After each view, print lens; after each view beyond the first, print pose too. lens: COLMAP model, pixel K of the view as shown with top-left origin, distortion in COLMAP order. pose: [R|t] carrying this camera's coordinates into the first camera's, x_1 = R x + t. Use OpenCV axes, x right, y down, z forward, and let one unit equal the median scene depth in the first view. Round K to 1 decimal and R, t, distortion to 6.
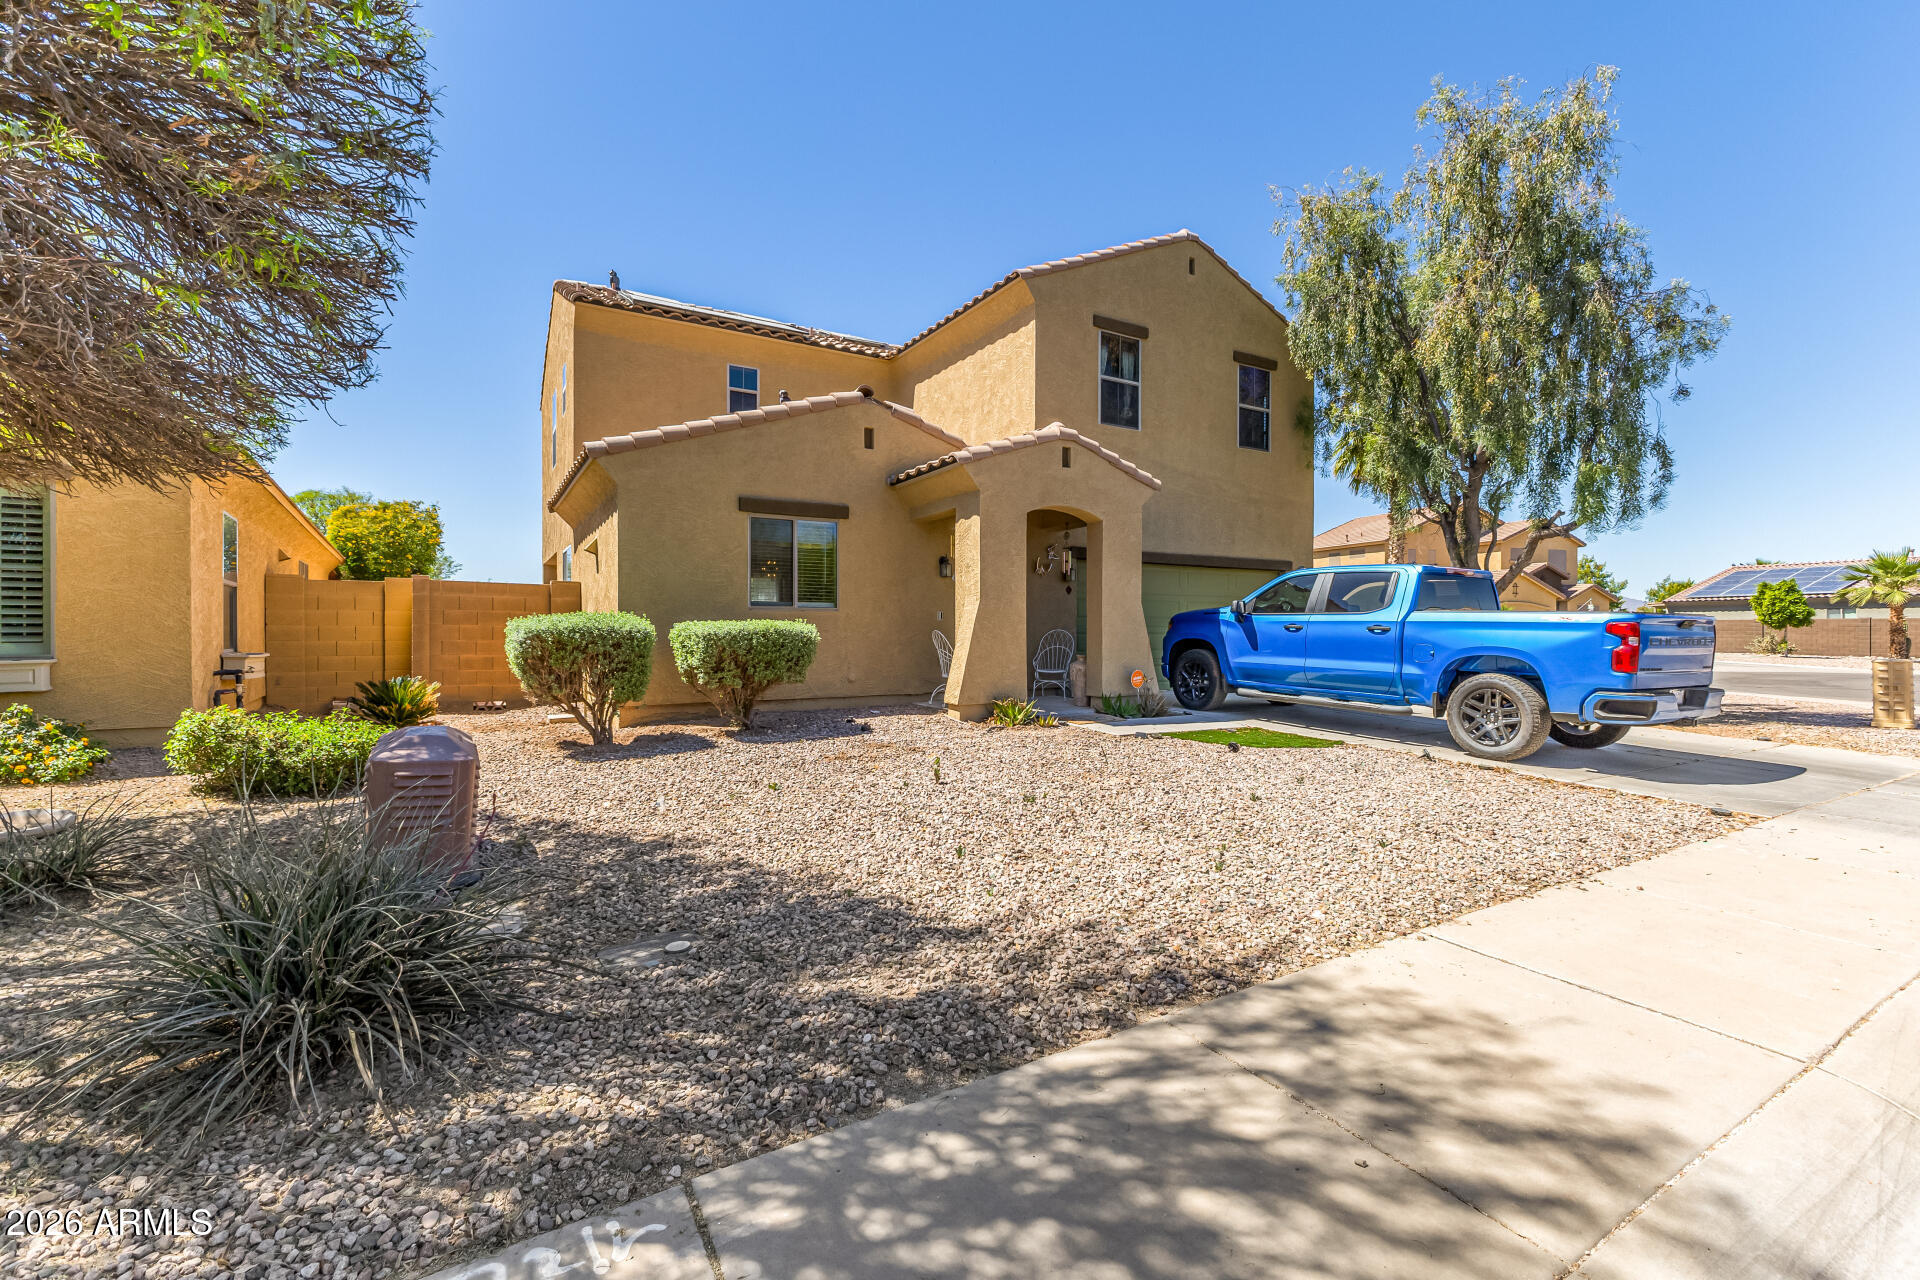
lens RADIAL K [[816.8, 0, 960.6], [0, 816.8, 640.2], [0, 0, 1]] dist [0.000682, 0.000059]
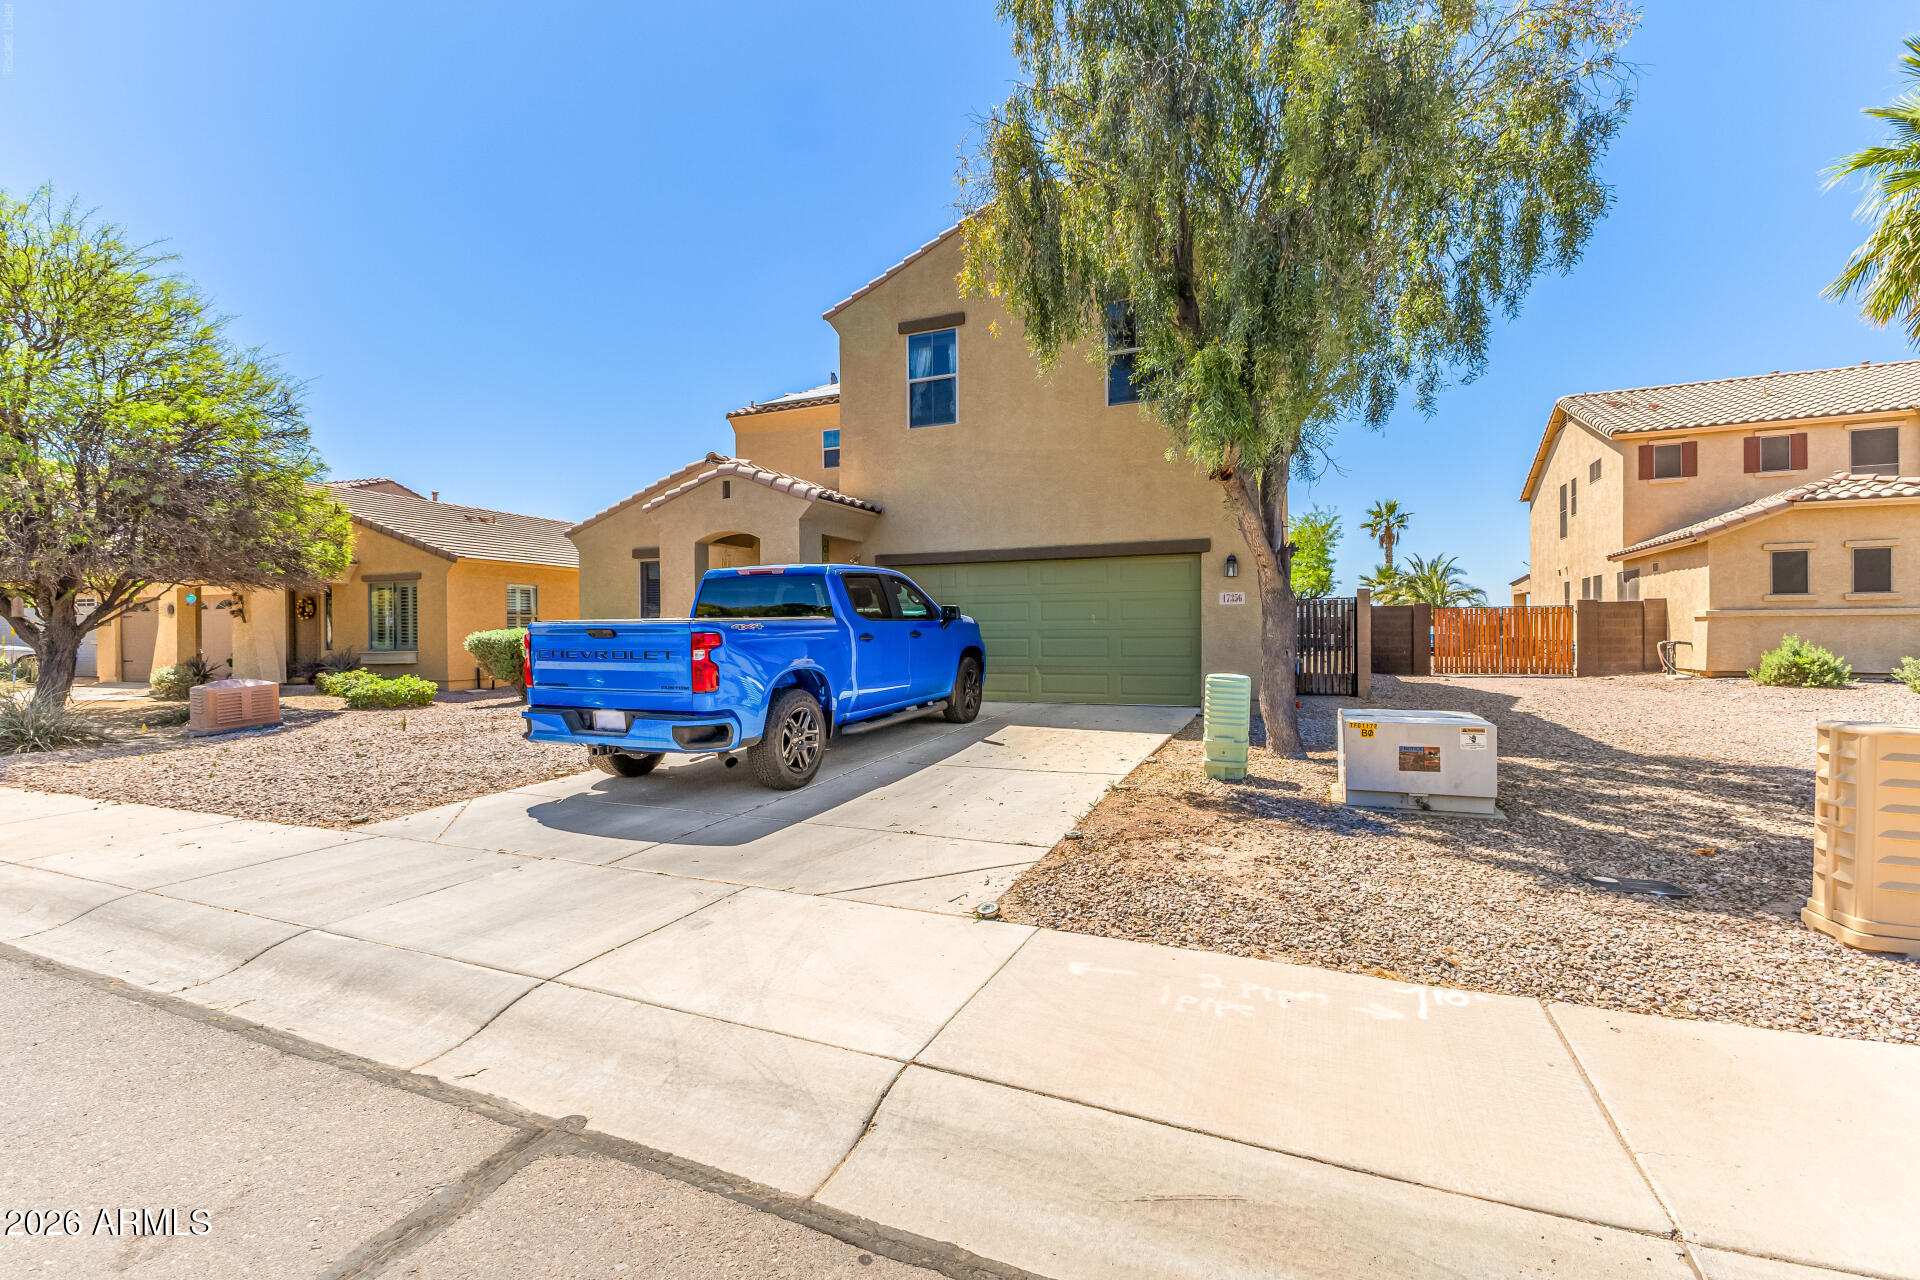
lens RADIAL K [[816.8, 0, 960.6], [0, 816.8, 633.2], [0, 0, 1]] dist [0.000682, 0.000059]
pose [[0.592230, -0.005058, -0.805753, 1.014556], [-0.000125, 0.999980, -0.006369, -0.008264], [0.805769, 0.003873, 0.592217, 0.461457]]
